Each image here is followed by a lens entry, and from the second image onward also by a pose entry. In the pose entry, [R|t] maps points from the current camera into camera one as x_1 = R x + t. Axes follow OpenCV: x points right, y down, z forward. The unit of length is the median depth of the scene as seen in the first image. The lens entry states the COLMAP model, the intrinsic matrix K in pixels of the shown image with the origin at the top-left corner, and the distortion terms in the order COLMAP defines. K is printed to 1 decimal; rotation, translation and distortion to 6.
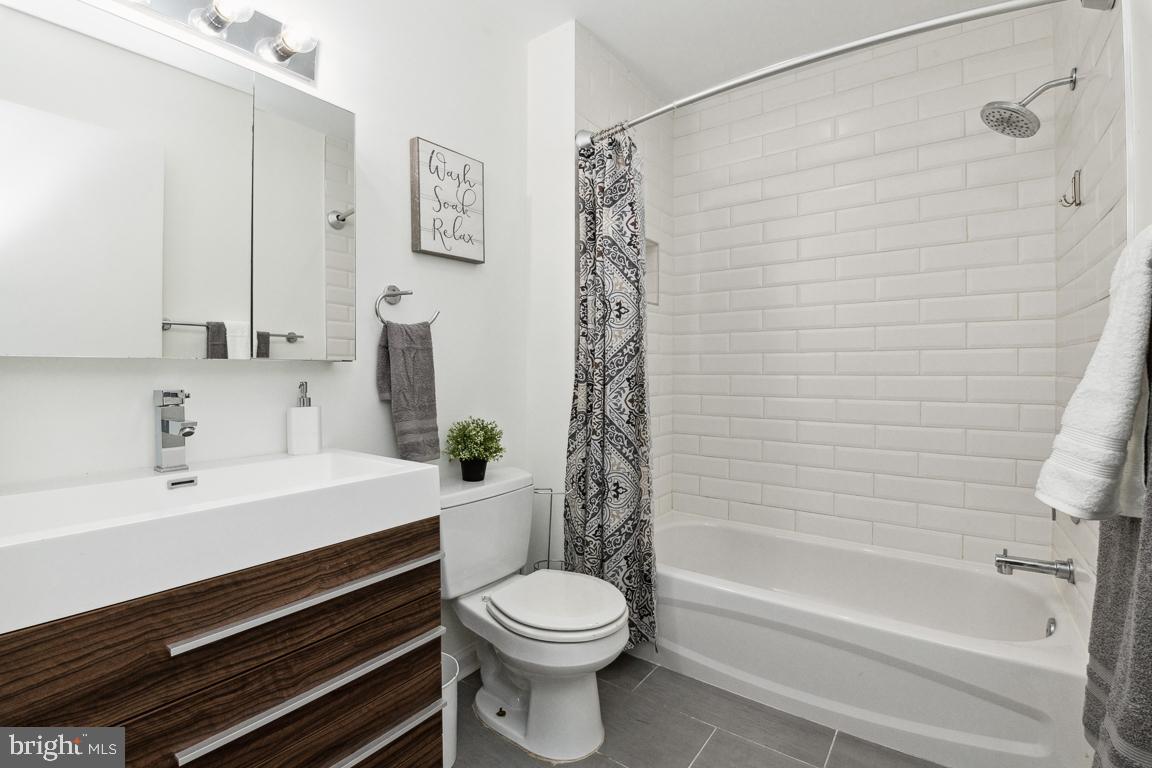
lens RADIAL K [[512.5, 0, 579.1], [0, 512.5, 379.0], [0, 0, 1]] dist [-0.031188, -0.001179]
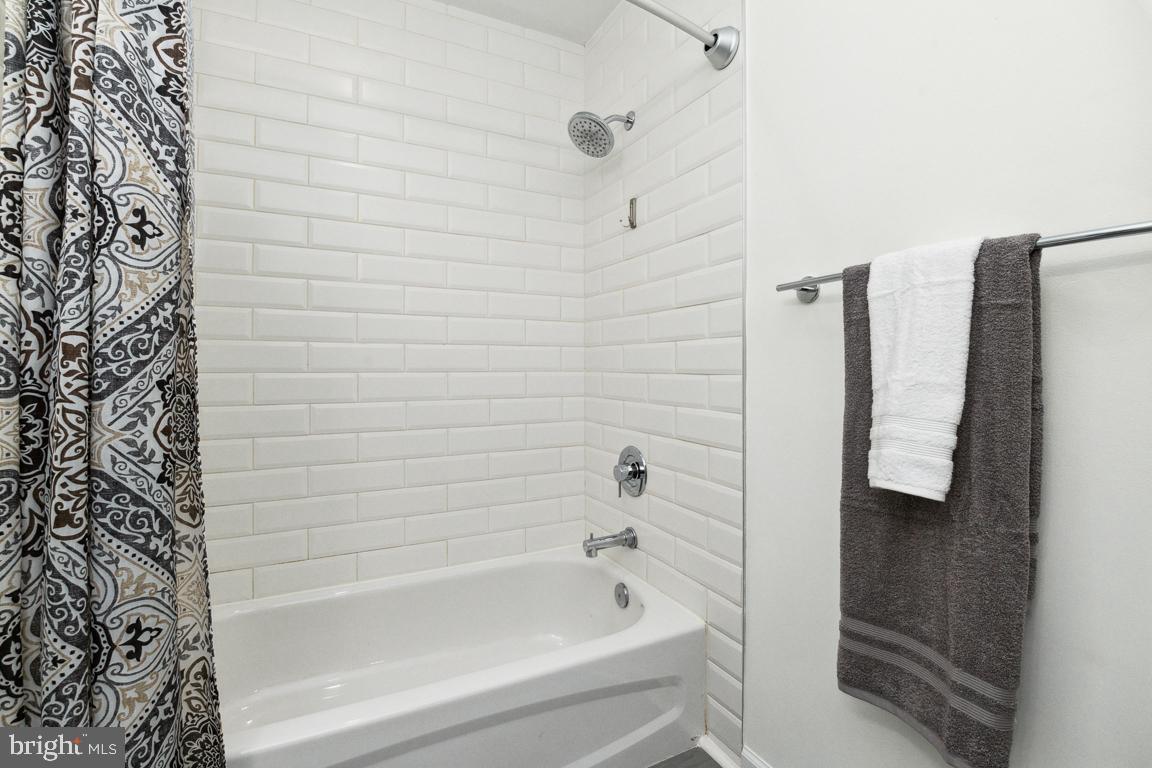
lens RADIAL K [[512.5, 0, 552.0], [0, 512.5, 364.4], [0, 0, 1]] dist [-0.031188, -0.001179]
pose [[0.464529, 0.003748, 0.885550, -0.135611], [0.014486, 0.999825, -0.011830, -0.006290], [-0.885439, 0.018323, 0.464394, 0.485482]]
